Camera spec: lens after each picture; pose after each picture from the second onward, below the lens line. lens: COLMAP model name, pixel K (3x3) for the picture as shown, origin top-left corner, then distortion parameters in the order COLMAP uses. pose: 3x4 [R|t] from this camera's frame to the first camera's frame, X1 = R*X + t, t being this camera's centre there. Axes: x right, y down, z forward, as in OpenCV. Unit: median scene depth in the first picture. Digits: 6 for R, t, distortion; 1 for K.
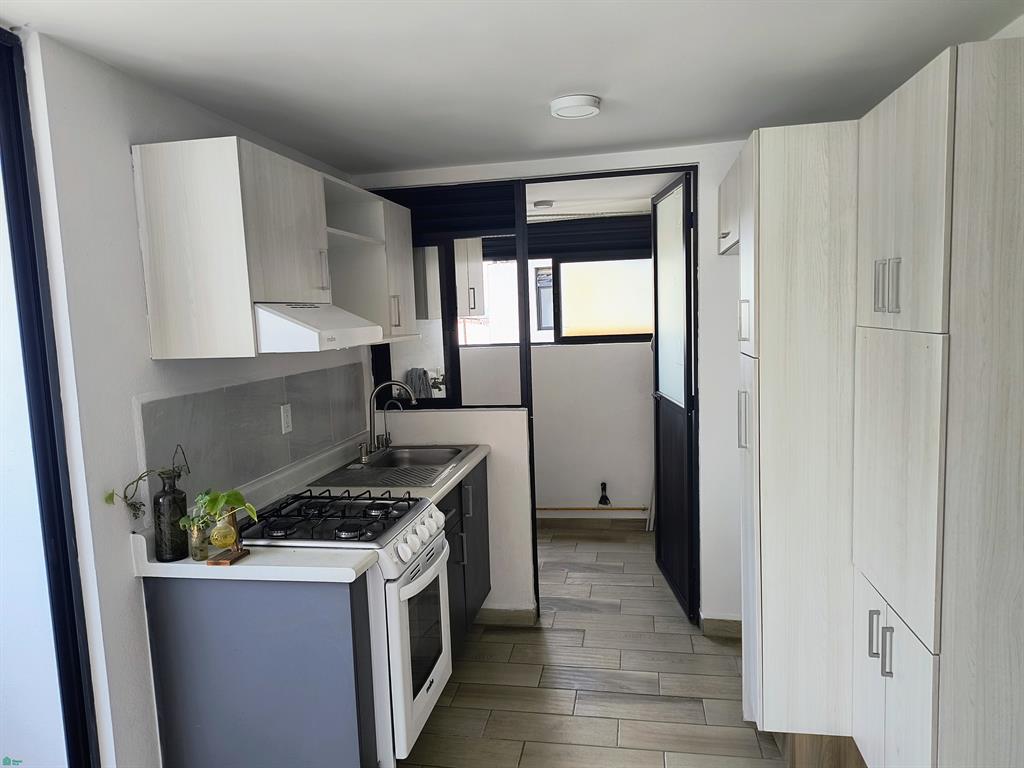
lens RADIAL K [[709.3, 0, 510.4], [0, 709.3, 389.7], [0, 0, 1]] dist [0.040529, -0.033704]
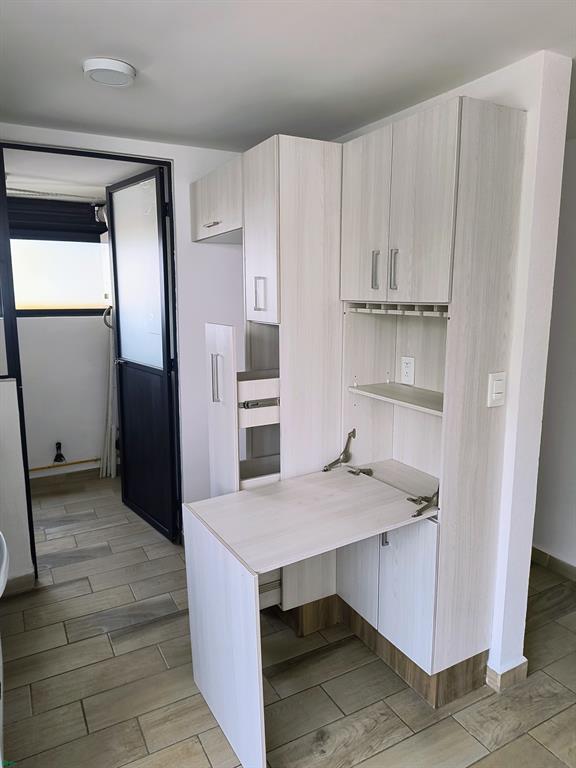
lens RADIAL K [[531.9, 0, 290.6], [0, 531.9, 383.9], [0, 0, 1]] dist [0.040529, -0.033704]
pose [[0.773298, -0.070101, 0.630155, -0.152327], [0.039812, 0.997276, 0.062086, 0.002368], [-0.632791, -0.022923, 0.773983, 0.168566]]
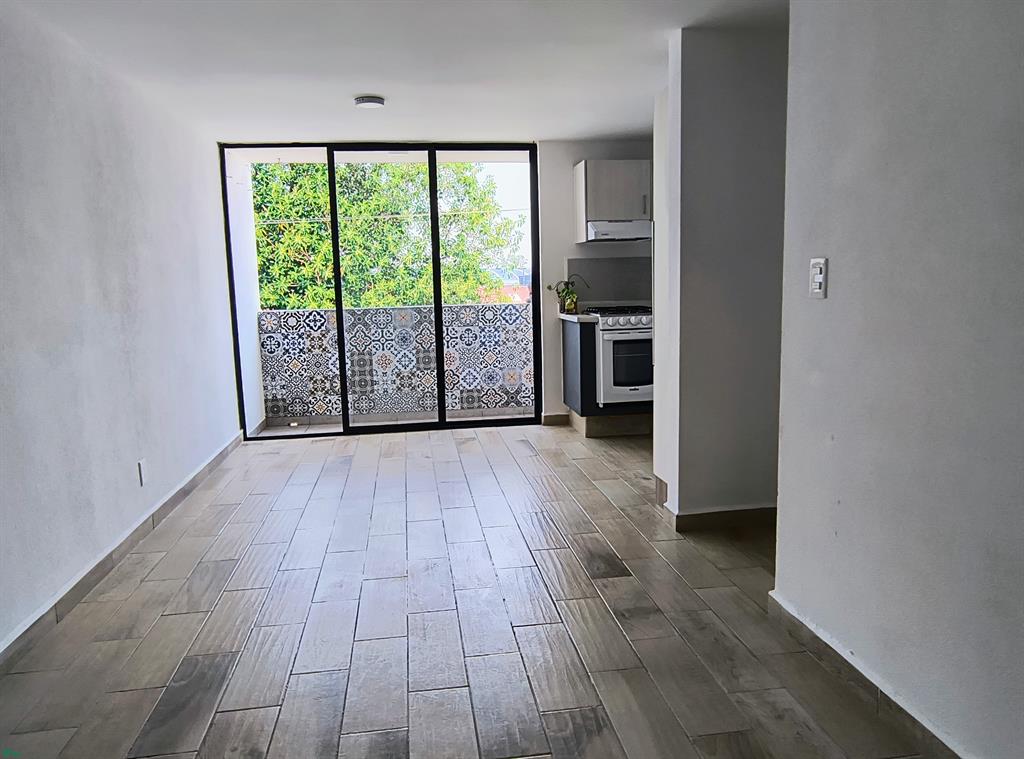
lens RADIAL K [[720.4, 0, 510.6], [0, 720.4, 379.8], [0, 0, 1]] dist [-0.001028, 0.004465]
pose [[0.303416, 0.164897, -0.938482, 1.403072], [-0.085270, 0.985659, 0.145618, 0.061875], [0.949035, 0.035841, 0.313125, -0.066287]]
